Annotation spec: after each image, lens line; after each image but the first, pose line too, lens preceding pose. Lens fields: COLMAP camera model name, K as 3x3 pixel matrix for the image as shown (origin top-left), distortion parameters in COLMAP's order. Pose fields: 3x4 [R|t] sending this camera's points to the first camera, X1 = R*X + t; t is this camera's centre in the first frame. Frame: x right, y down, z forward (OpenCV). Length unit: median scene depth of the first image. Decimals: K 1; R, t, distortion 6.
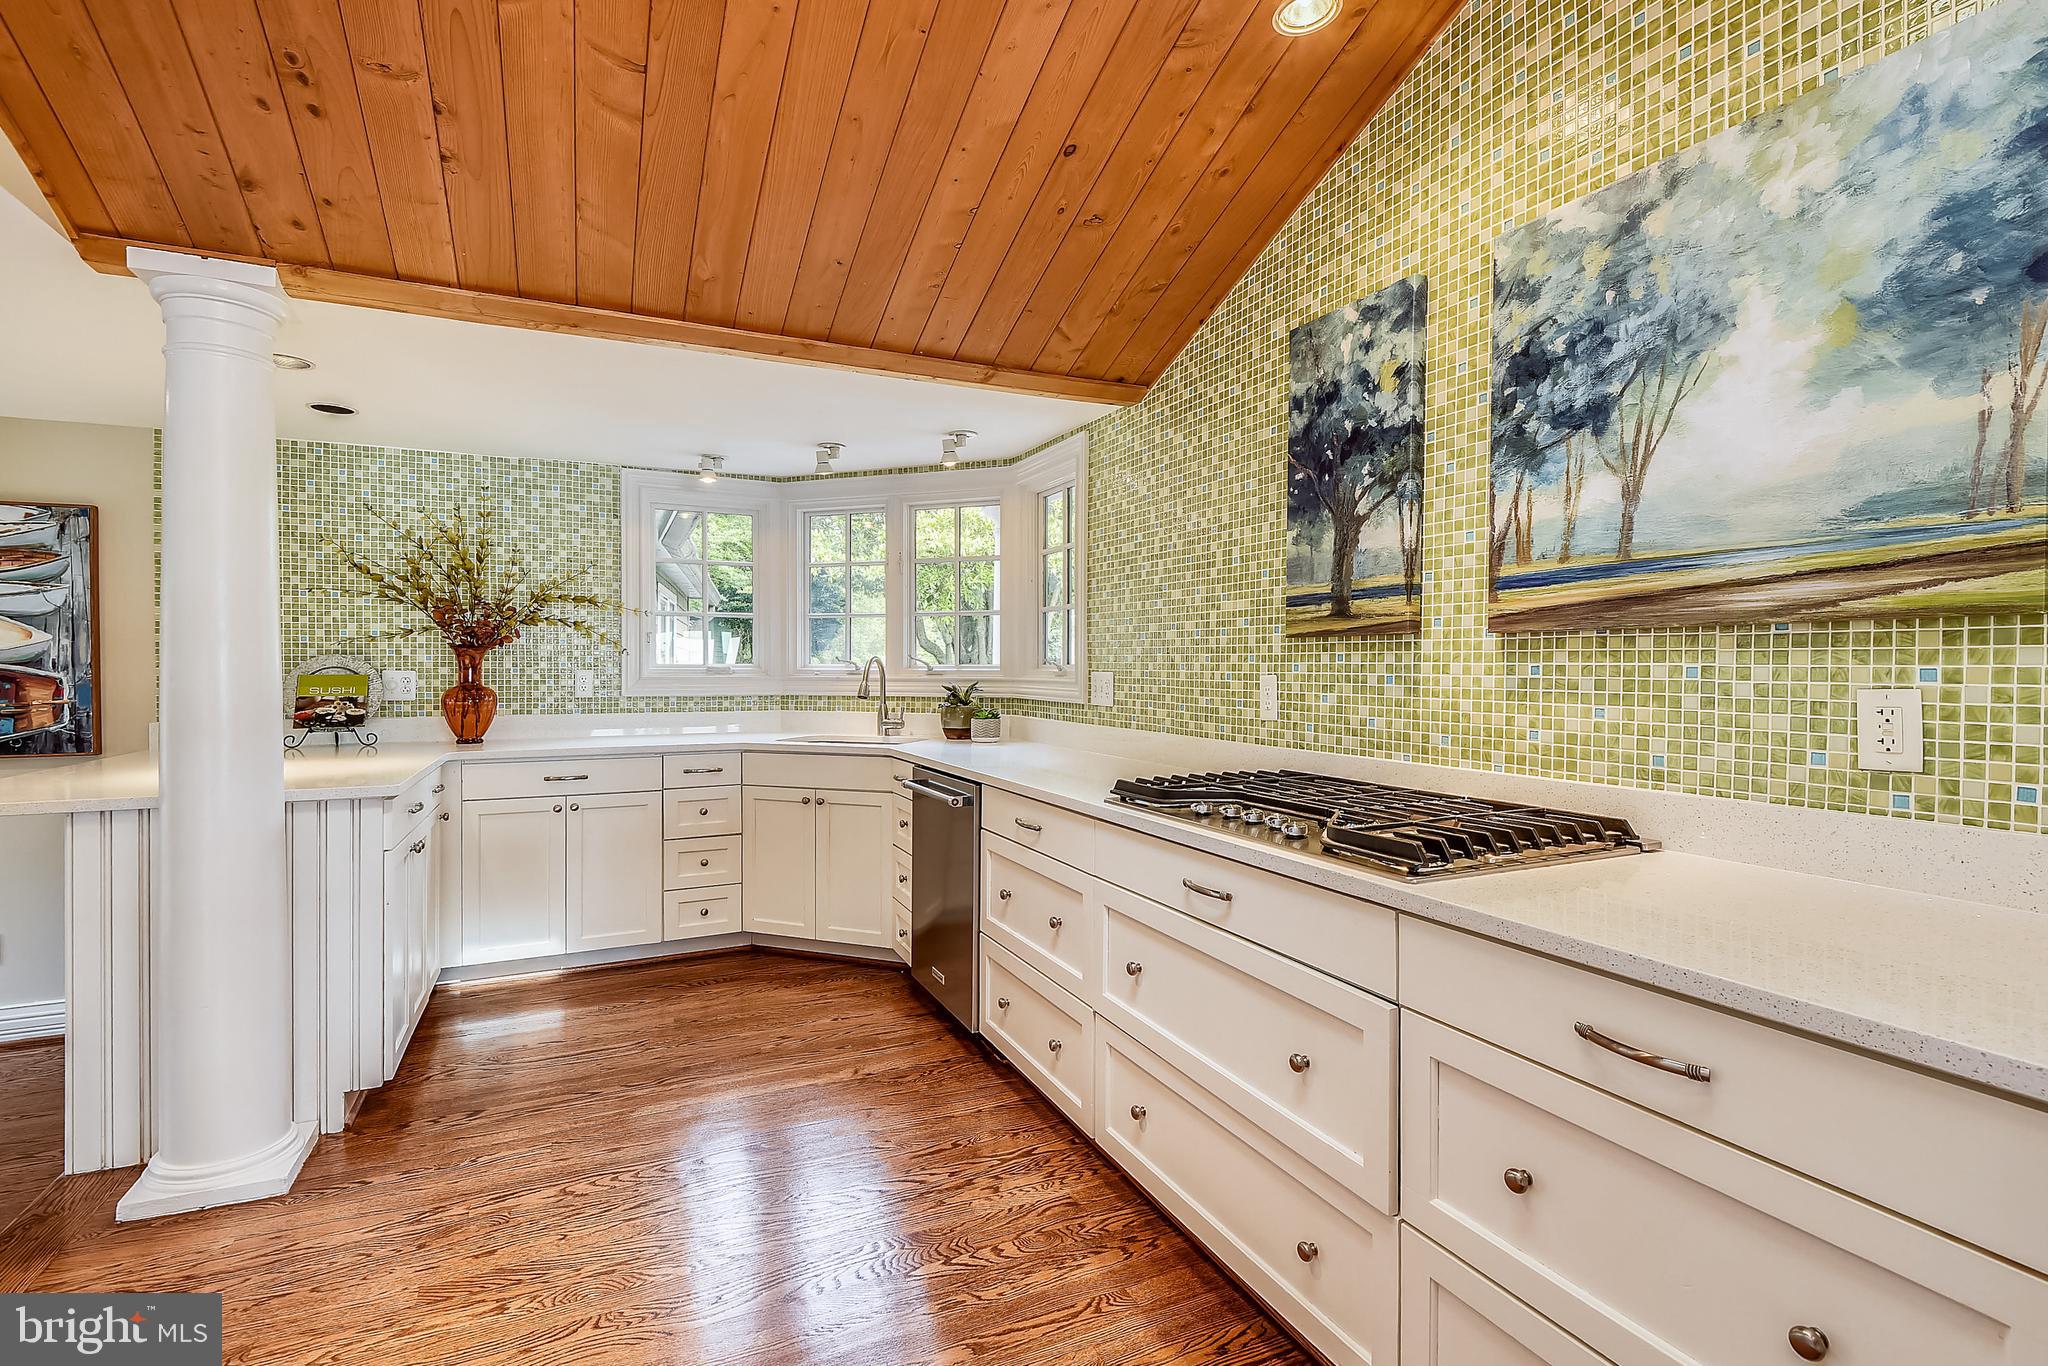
lens RADIAL K [[987.7, 0, 1087.1], [0, 987.7, 681.0], [0, 0, 1]] dist [0.039401, -0.038678]
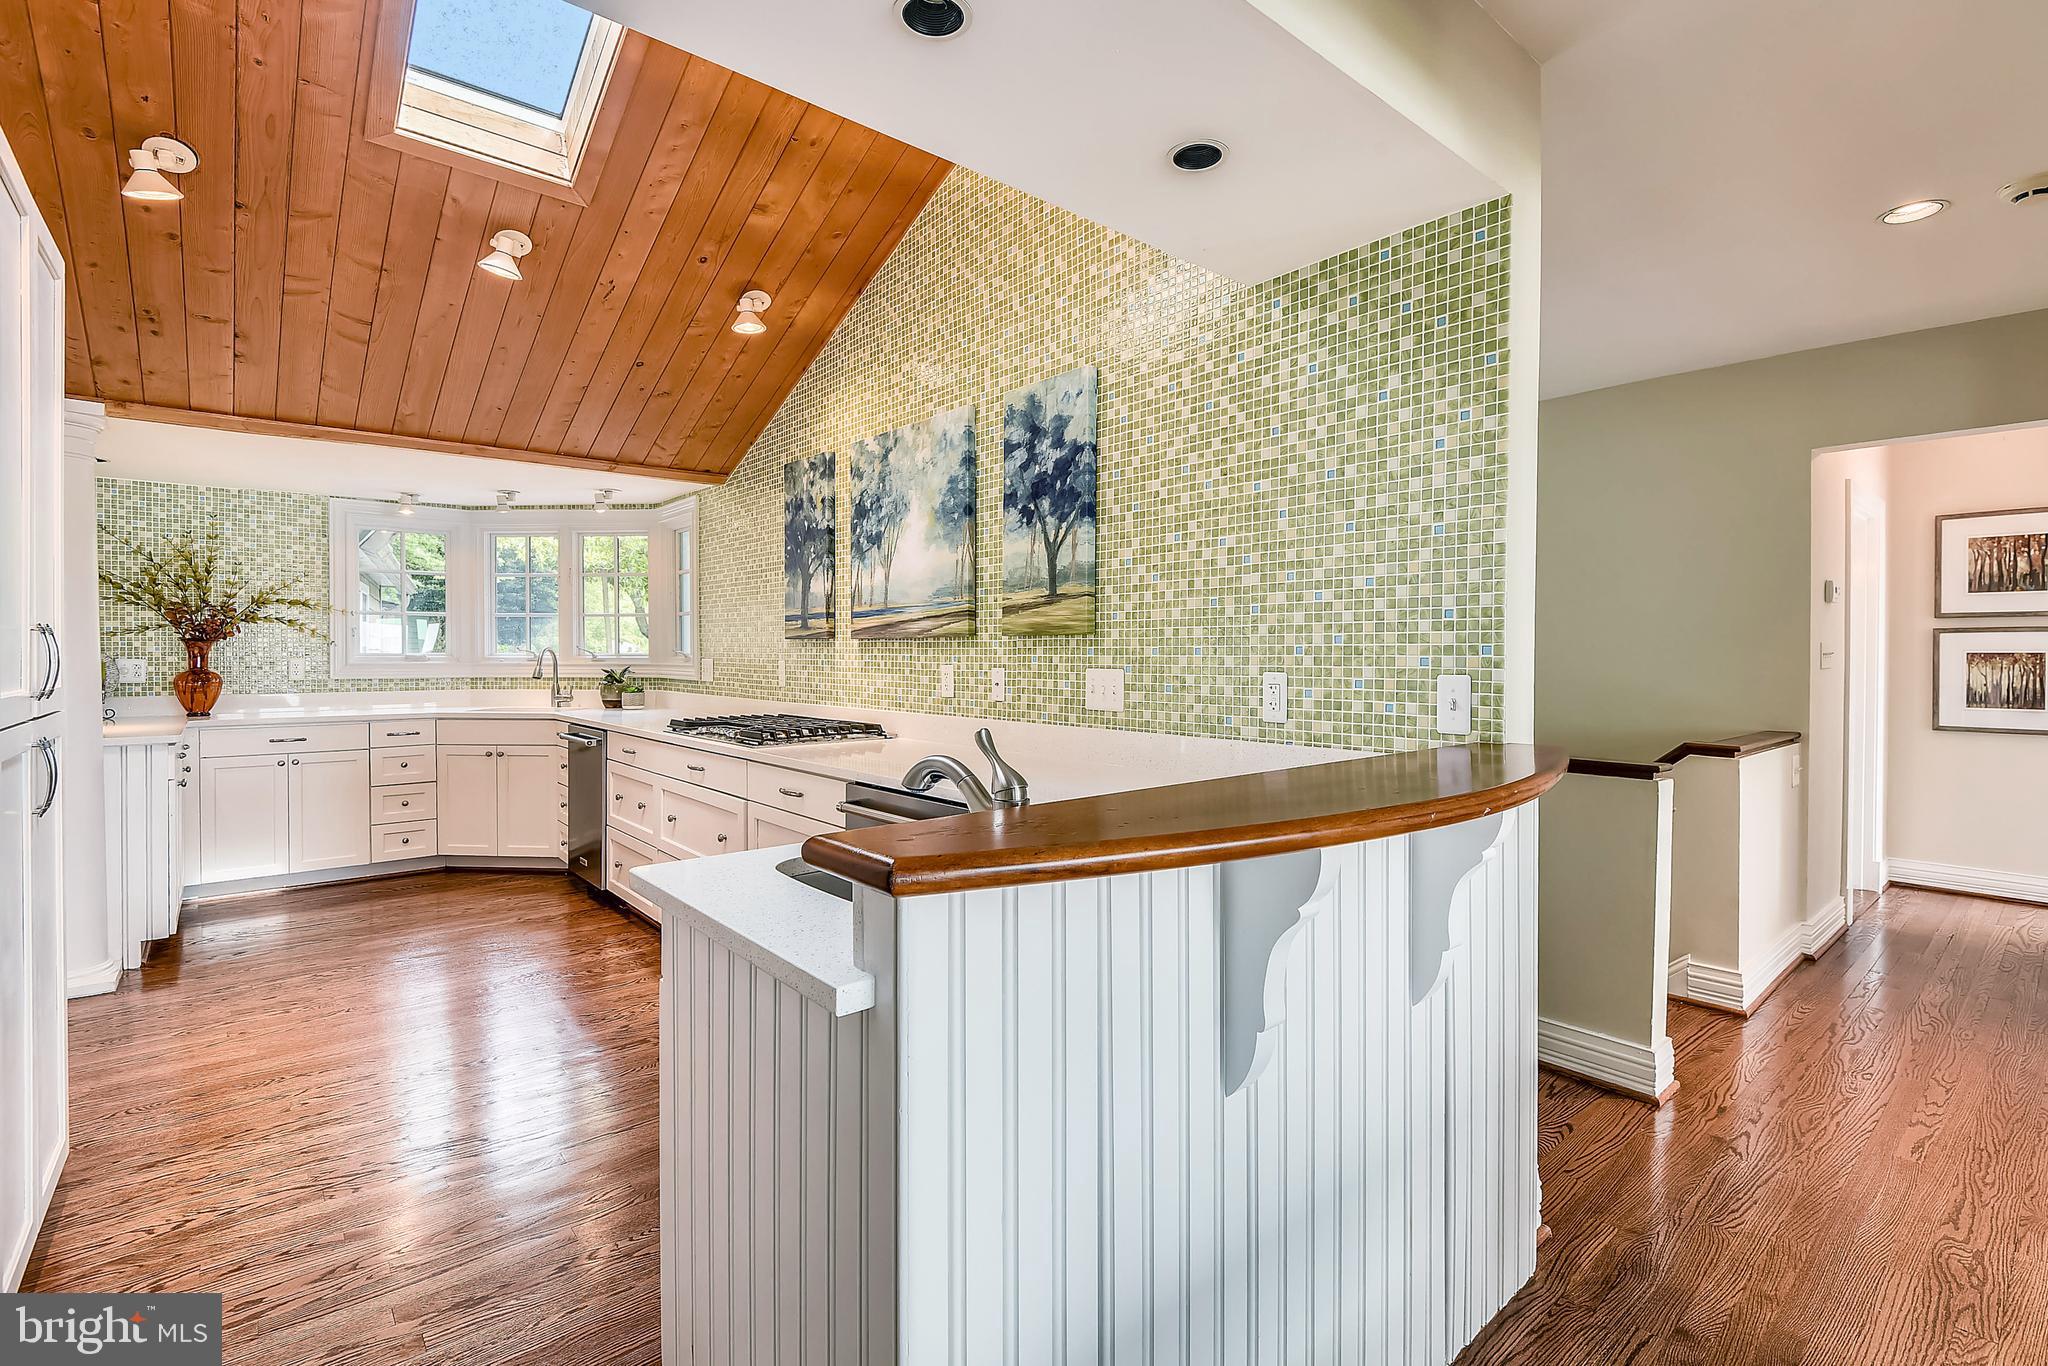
lens RADIAL K [[936.8, 0, 1027.7], [0, 936.8, 668.5], [0, 0, 1]] dist [0.035639, -0.028588]
pose [[0.975734, -0.004421, 0.218914, 0.225519], [0.004062, 0.999990, 0.002090, 0.005632], [-0.218921, -0.001150, 0.975742, -0.624258]]
